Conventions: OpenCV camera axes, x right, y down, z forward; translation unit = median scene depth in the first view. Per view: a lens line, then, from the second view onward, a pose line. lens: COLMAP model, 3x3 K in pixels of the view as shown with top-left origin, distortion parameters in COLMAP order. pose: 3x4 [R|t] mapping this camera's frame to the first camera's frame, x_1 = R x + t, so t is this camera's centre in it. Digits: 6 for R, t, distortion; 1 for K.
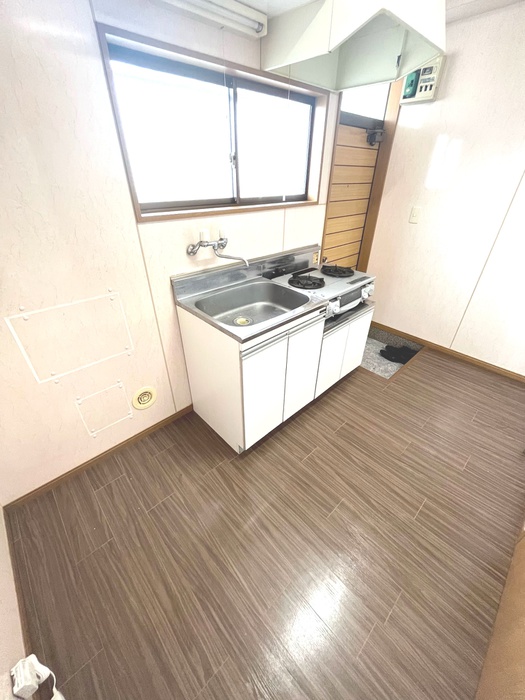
lens RADIAL K [[282.2, 0, 263.1], [0, 282.2, 349.6], [0, 0, 1]] dist [-0.002512, 0.000181]
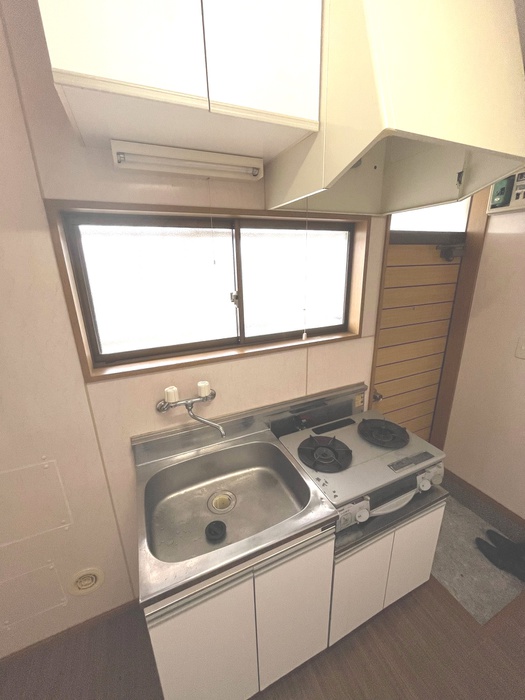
lens RADIAL K [[282.2, 0, 263.6], [0, 282.2, 350.0], [0, 0, 1]] dist [-0.002512, 0.000181]
pose [[0.944129, 0.065857, -0.322928, 0.208869], [-0.145781, 0.962215, -0.229979, -0.286845], [0.295581, 0.264207, 0.918056, 0.243541]]
